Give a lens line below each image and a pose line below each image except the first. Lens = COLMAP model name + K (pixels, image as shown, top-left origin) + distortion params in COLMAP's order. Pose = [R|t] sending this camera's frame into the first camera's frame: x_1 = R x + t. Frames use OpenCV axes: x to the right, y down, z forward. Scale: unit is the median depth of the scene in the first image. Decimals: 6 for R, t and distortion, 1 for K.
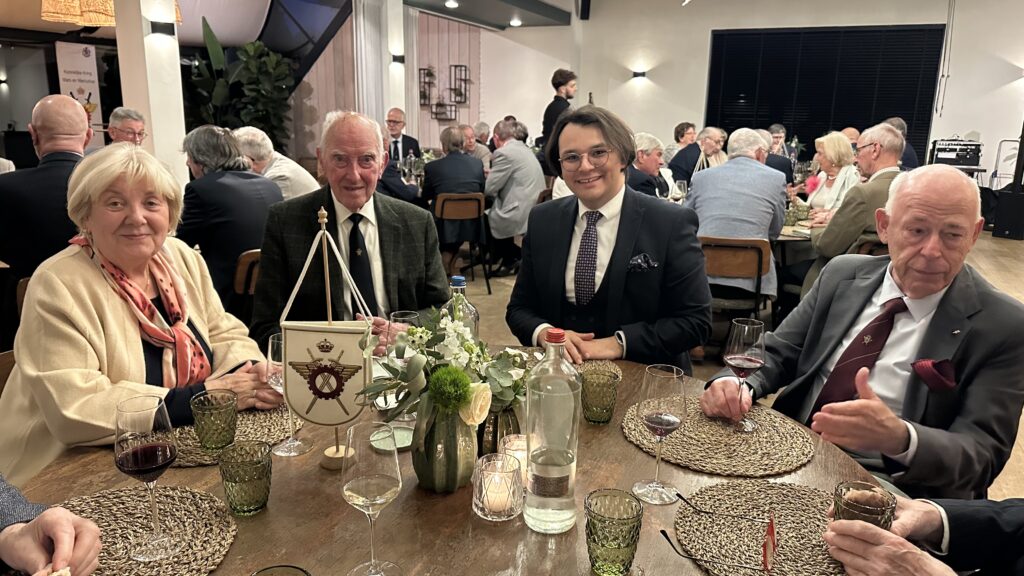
lens RADIAL K [[716.2, 0, 505.0], [0, 716.2, 298.3], [0, 0, 1]] dist [0.018615, -0.032769]
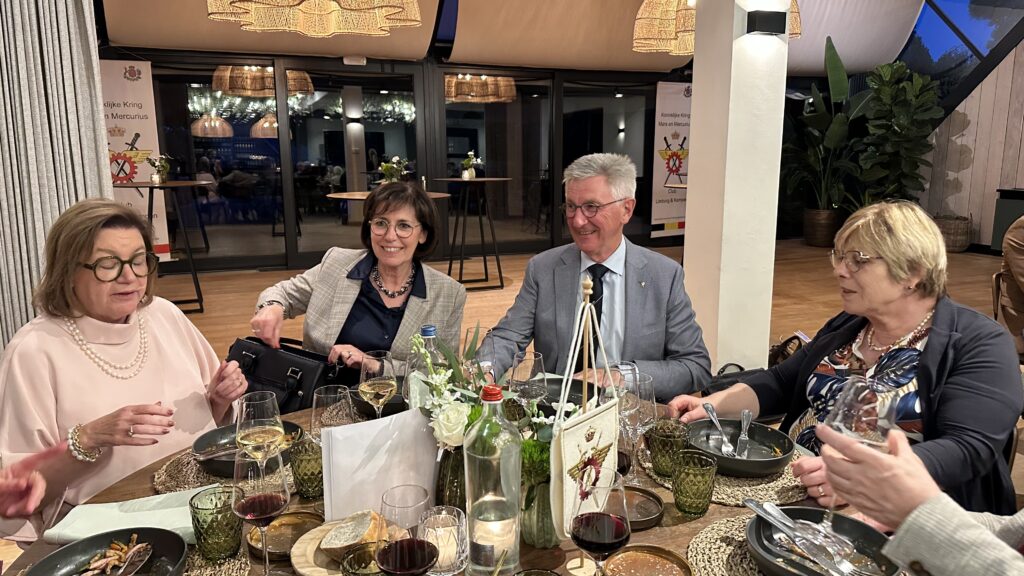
lens RADIAL K [[716.2, 0, 510.6], [0, 716.2, 283.8], [0, 0, 1]] dist [0.018615, -0.032769]
pose [[0.715017, 0.107699, -0.690762, -0.091057], [-0.157081, 0.987548, -0.008625, -0.059497], [0.681231, 0.114673, 0.723031, 0.209814]]
